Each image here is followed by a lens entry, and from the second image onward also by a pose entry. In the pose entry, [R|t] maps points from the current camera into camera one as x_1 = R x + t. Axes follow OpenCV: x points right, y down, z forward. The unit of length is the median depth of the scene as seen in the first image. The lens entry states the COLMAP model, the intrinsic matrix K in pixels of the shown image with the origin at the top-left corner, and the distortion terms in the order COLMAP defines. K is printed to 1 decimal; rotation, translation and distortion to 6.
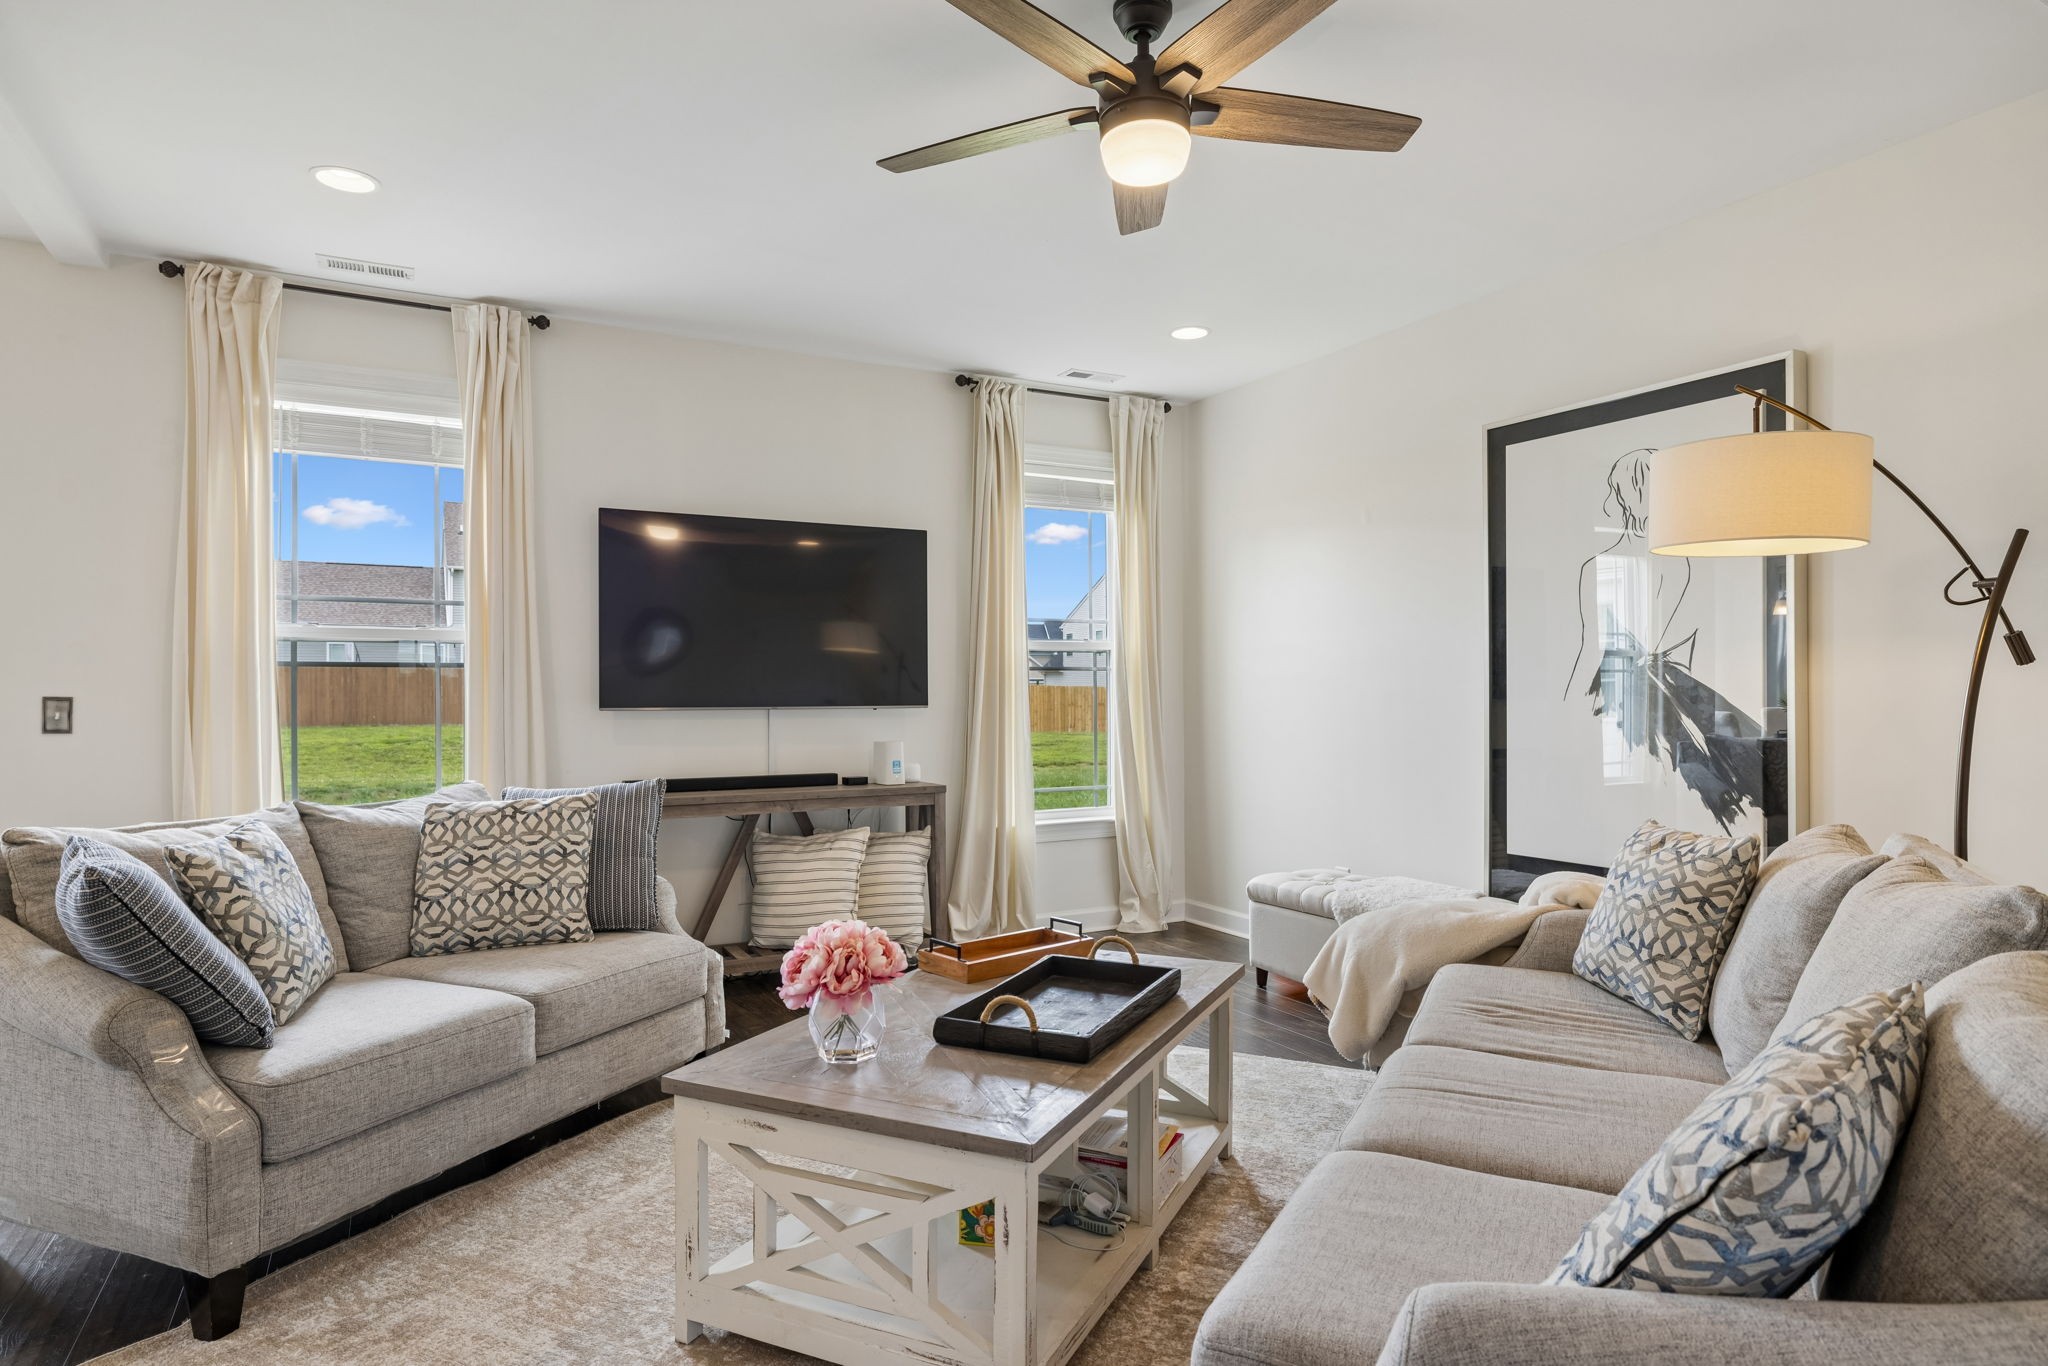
lens RADIAL K [[1232.4, 0, 1050.6], [0, 1232.4, 703.4], [0, 0, 1]] dist [-0.001651, 0.000926]
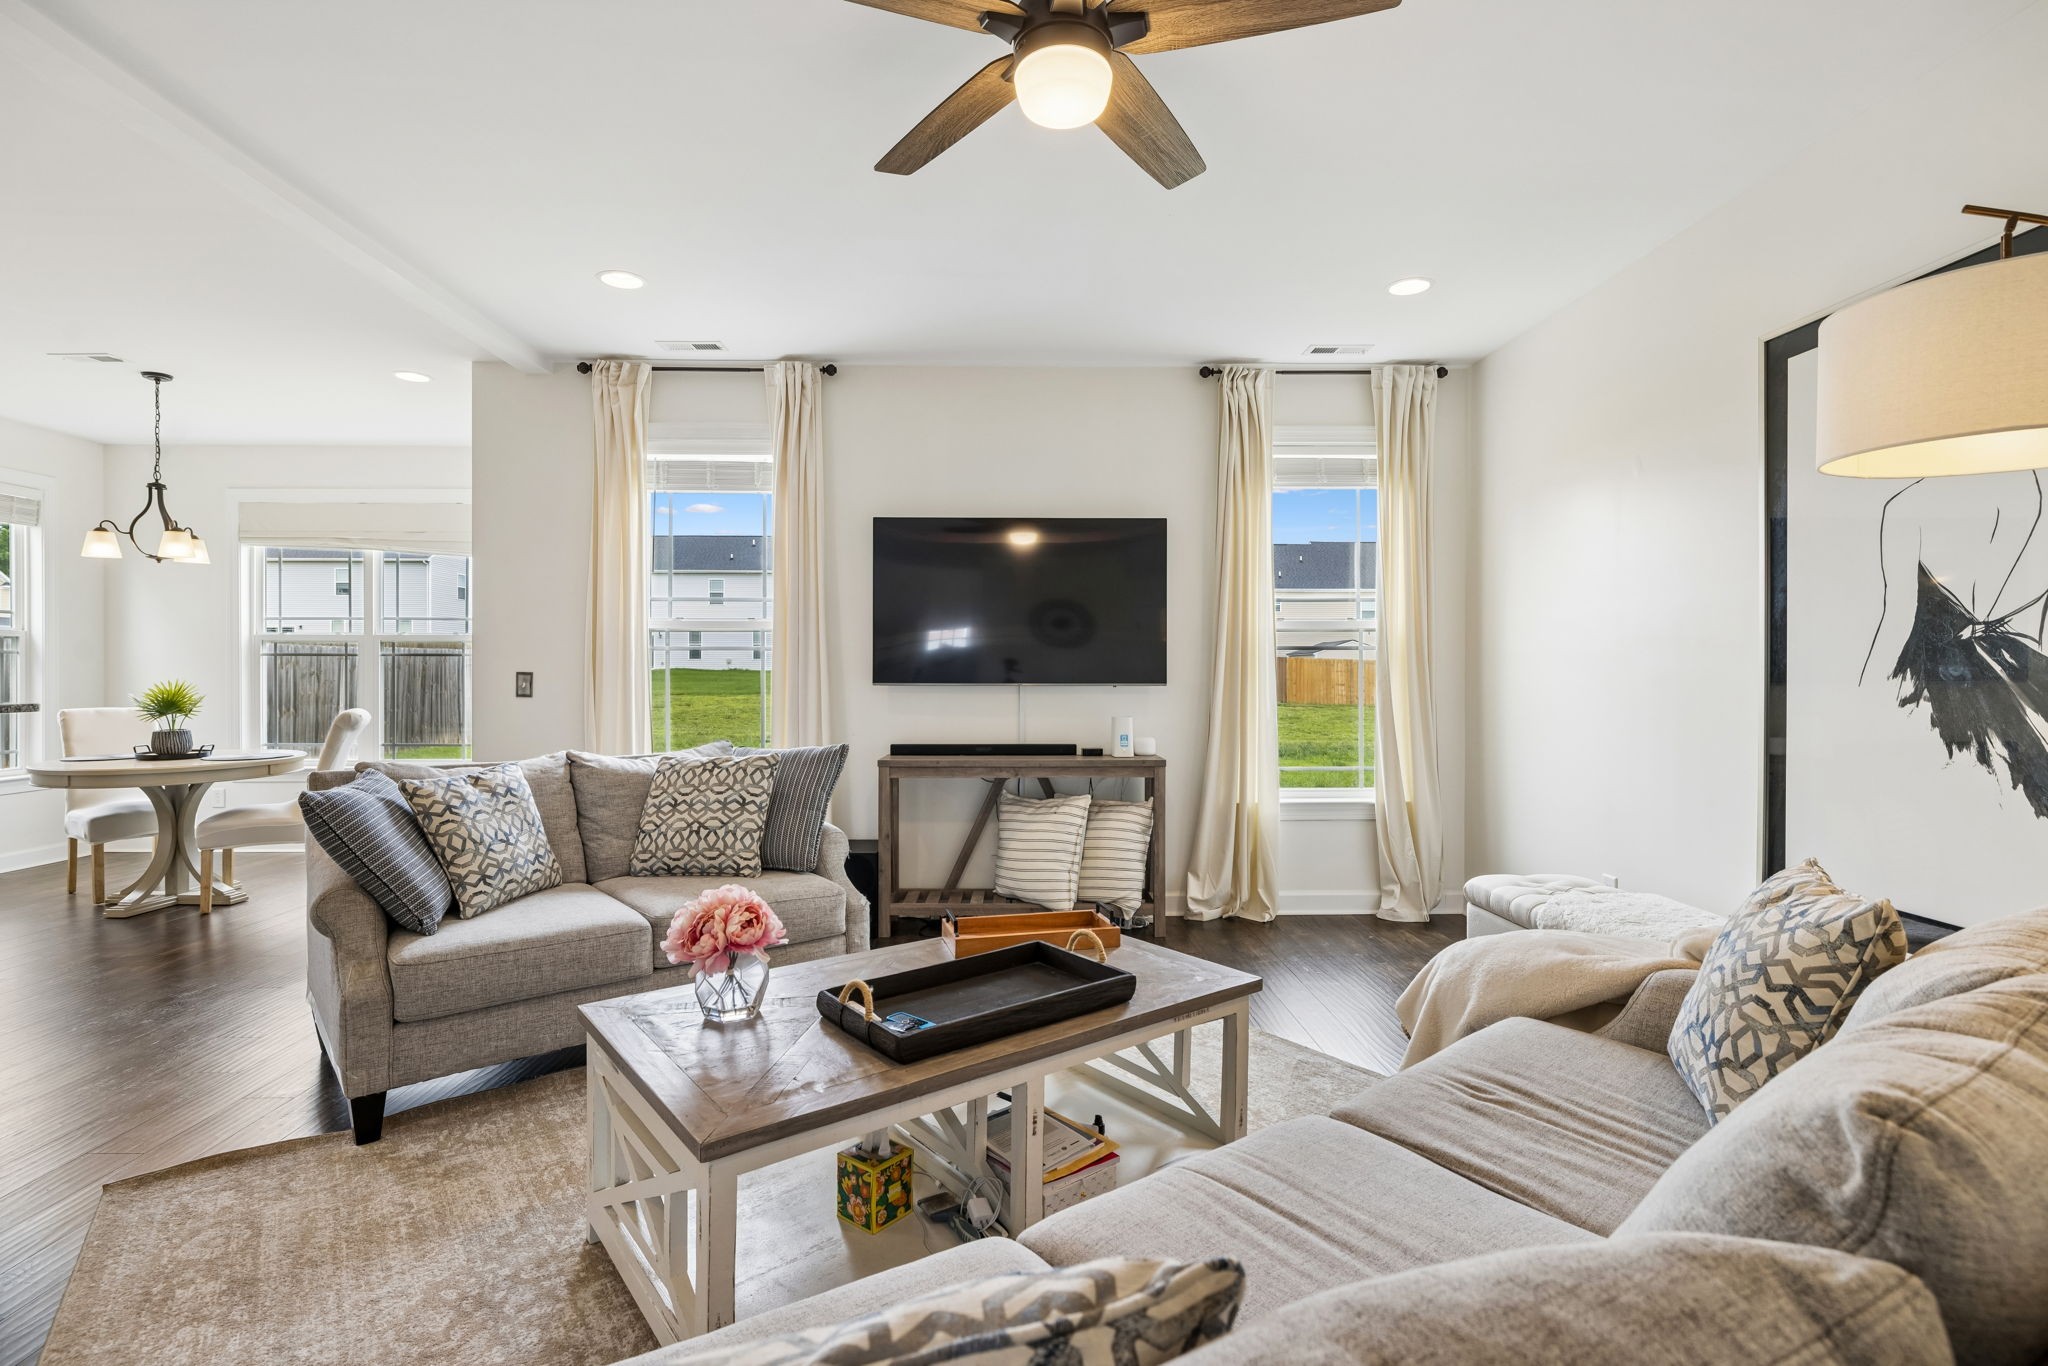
lens RADIAL K [[1037.9, 0, 1006.6], [0, 1037.9, 686.2], [0, 0, 1]] dist [-0.004486, 0.000221]
pose [[0.871265, 0.011363, -0.490681, 0.340670], [-0.008114, 0.999929, 0.008748, -0.004414], [0.490746, -0.003640, 0.871295, 0.241224]]
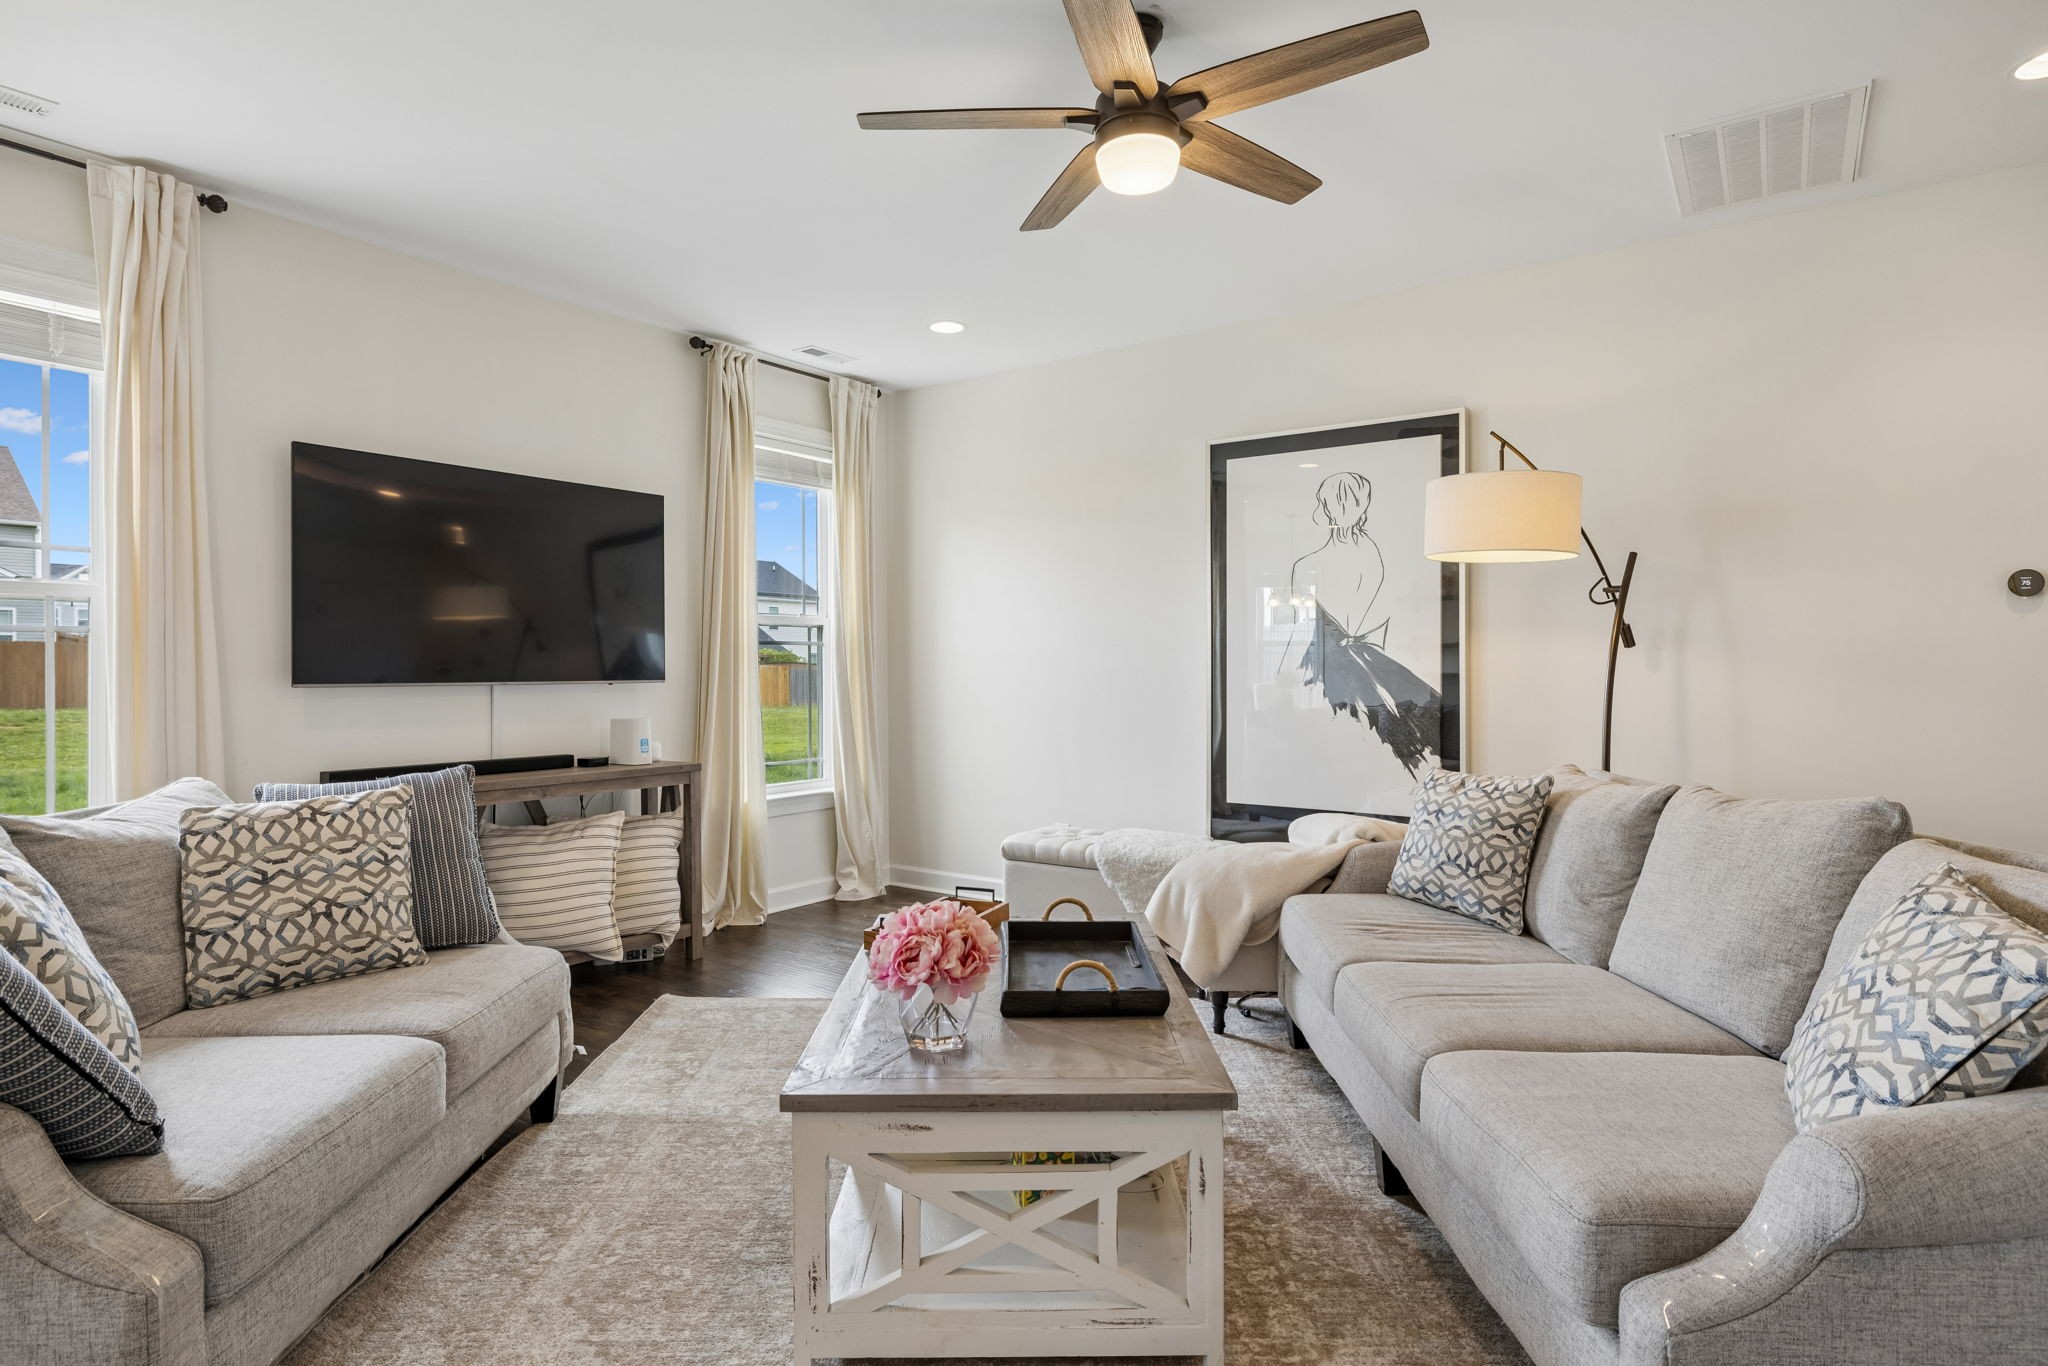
lens RADIAL K [[1140.2, 0, 1084.1], [0, 1140.2, 674.3], [0, 0, 1]] dist [-0.002930, -0.000535]
pose [[0.887553, -0.001381, 0.460704, -0.338705], [0.003000, 0.999992, -0.002782, 0.000987], [-0.460696, 0.003851, 0.887550, 0.111862]]
